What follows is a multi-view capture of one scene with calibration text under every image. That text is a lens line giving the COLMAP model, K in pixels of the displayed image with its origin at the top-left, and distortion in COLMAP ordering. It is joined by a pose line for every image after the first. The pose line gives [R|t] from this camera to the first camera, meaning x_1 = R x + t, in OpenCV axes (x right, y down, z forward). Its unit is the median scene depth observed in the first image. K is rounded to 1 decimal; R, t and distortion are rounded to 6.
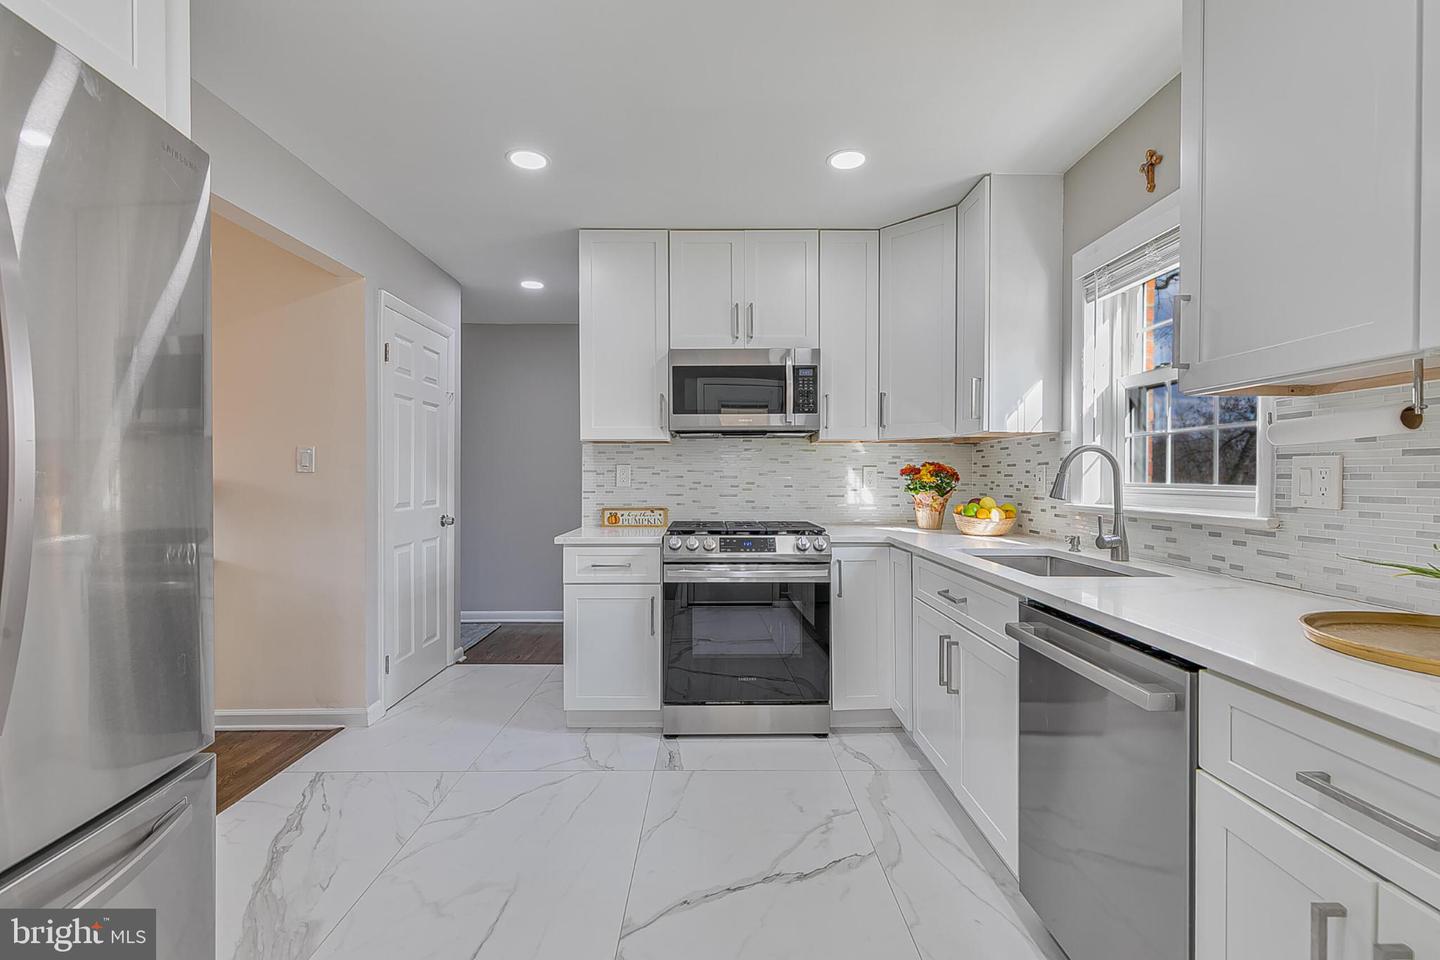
lens RADIAL K [[642.1, 0, 719.3], [0, 642.1, 479.9], [0, 0, 1]] dist [0.004124, -0.001088]
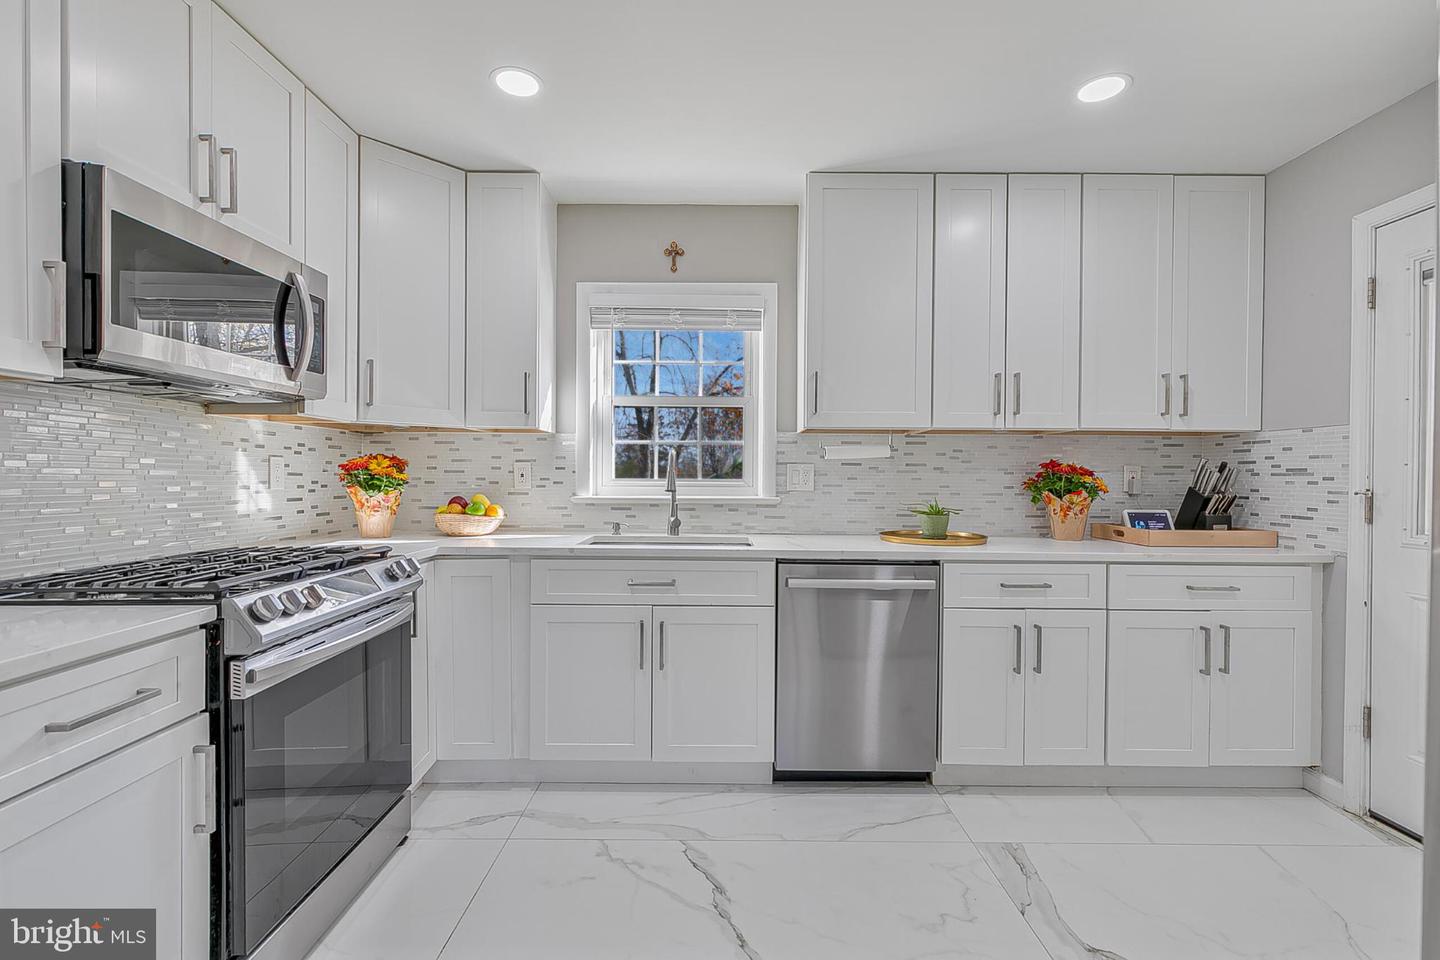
lens RADIAL K [[642.1, 0, 719.3], [0, 642.1, 479.9], [0, 0, 1]] dist [0.004124, -0.001088]
pose [[0.008896, -0.007745, 0.999930, -0.768960], [-0.002071, 0.999968, 0.007764, -0.002849], [-0.999958, -0.002140, 0.008879, 0.922467]]
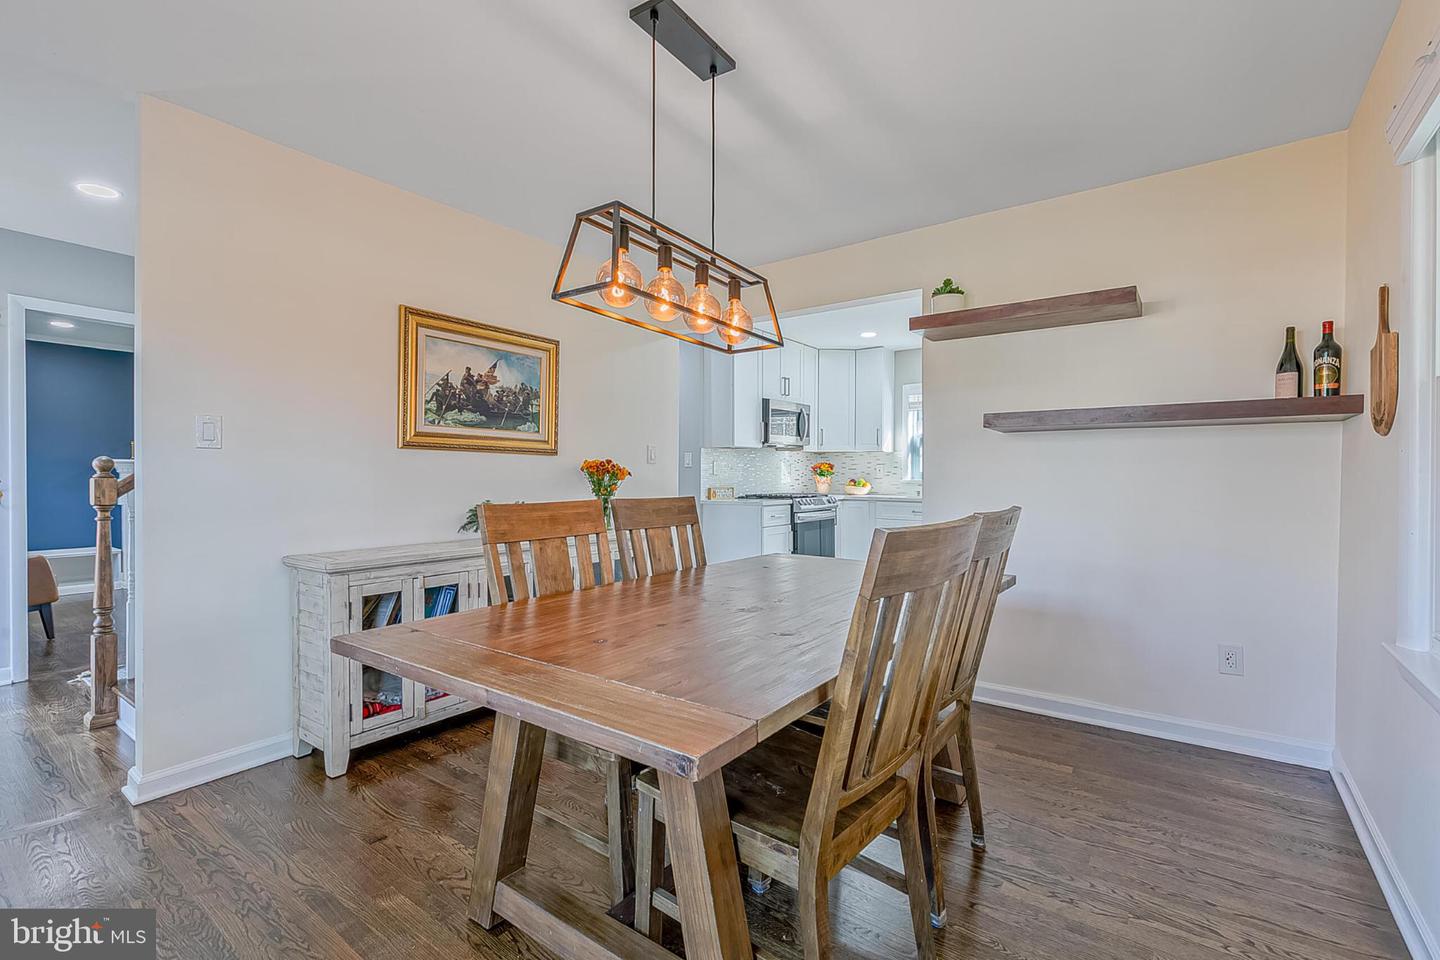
lens RADIAL K [[642.1, 0, 719.3], [0, 642.1, 479.9], [0, 0, 1]] dist [0.004124, -0.001088]
pose [[0.599136, -0.004568, 0.800634, -2.514307], [0.000447, 0.999985, 0.005371, 0.029422], [-0.800647, -0.002860, 0.599129, 0.037957]]
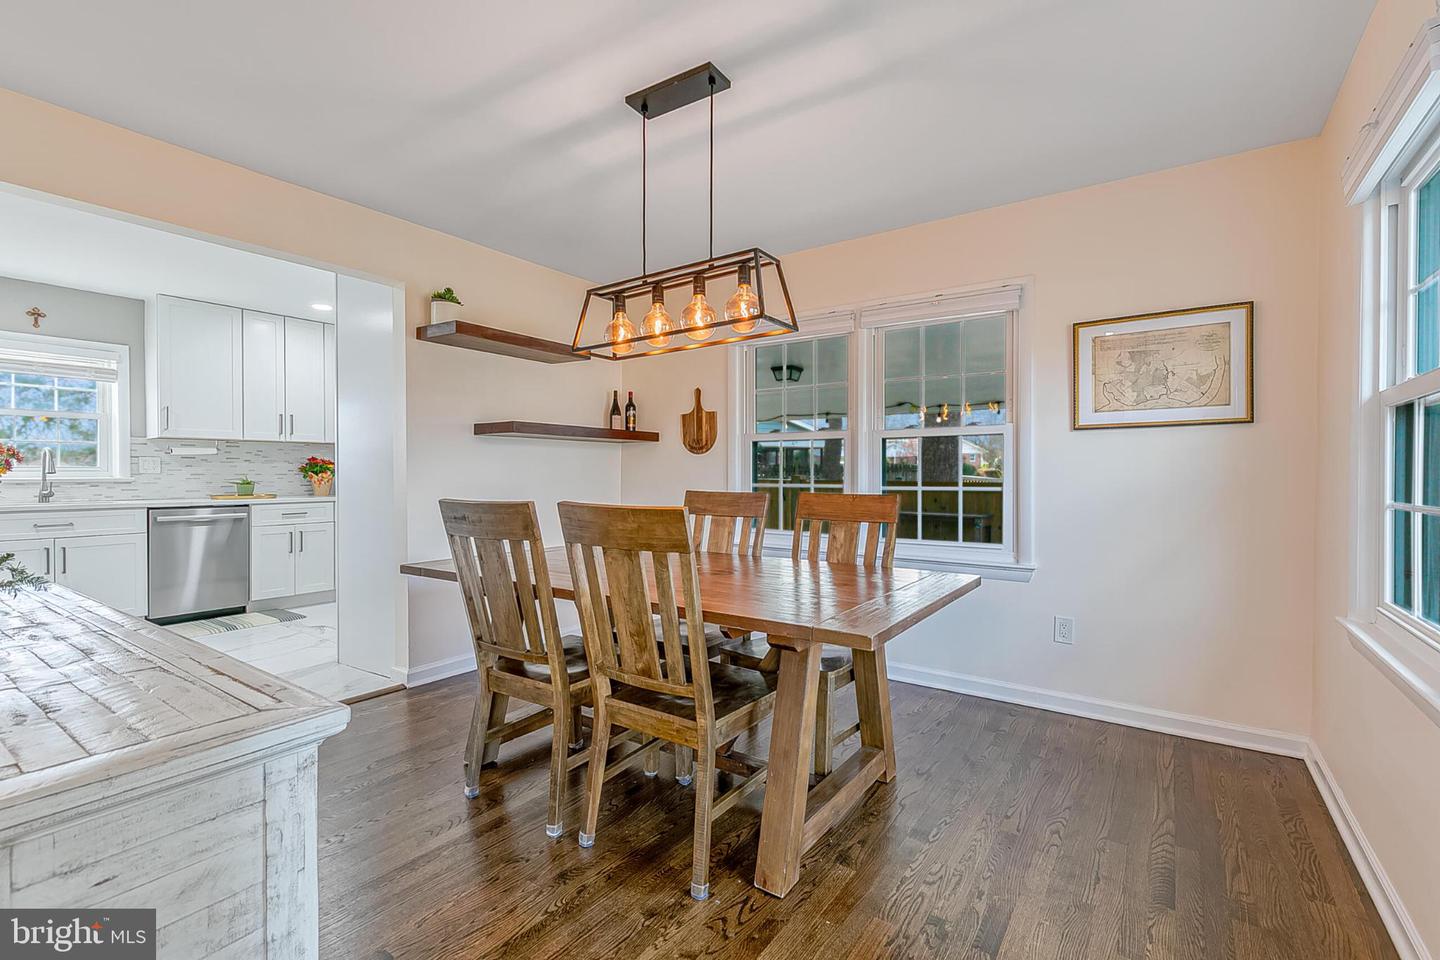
lens RADIAL K [[642.1, 0, 719.3], [0, 642.1, 479.9], [0, 0, 1]] dist [0.004124, -0.001088]
pose [[-0.814633, -0.009451, 0.579900, -2.466450], [0.000589, 0.999853, 0.017123, 0.017676], [-0.579977, 0.014291, -0.814508, 1.483552]]
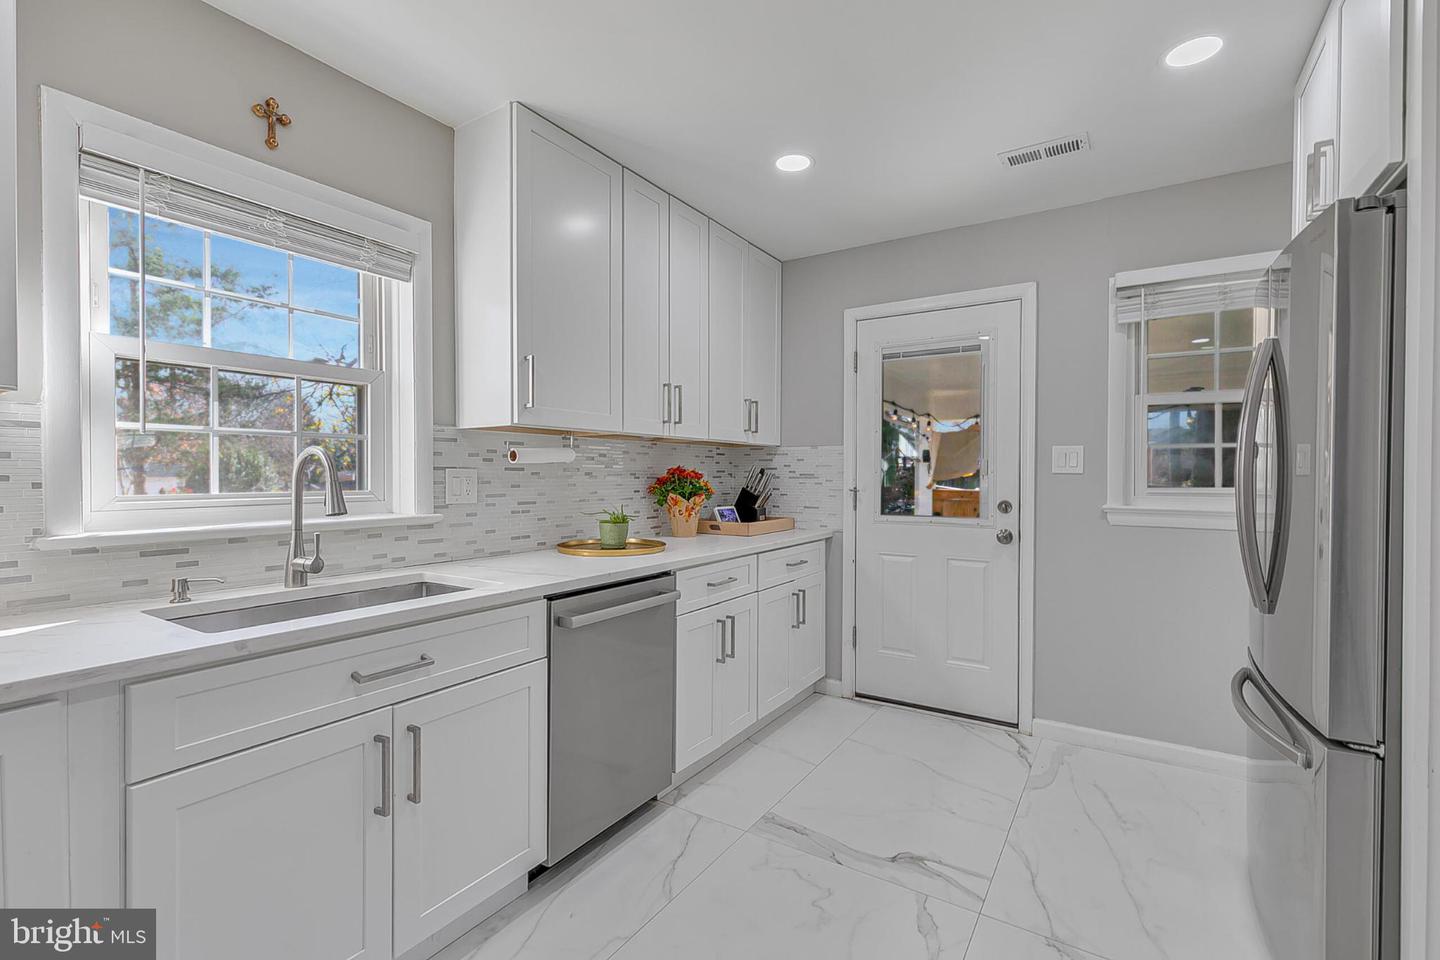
lens RADIAL K [[642.1, 0, 719.3], [0, 642.1, 479.9], [0, 0, 1]] dist [0.004124, -0.001088]
pose [[-0.836177, -0.008839, 0.548388, -0.300630], [-0.000894, 0.999891, 0.014752, -0.025862], [-0.548458, 0.011845, -0.836094, 1.444772]]
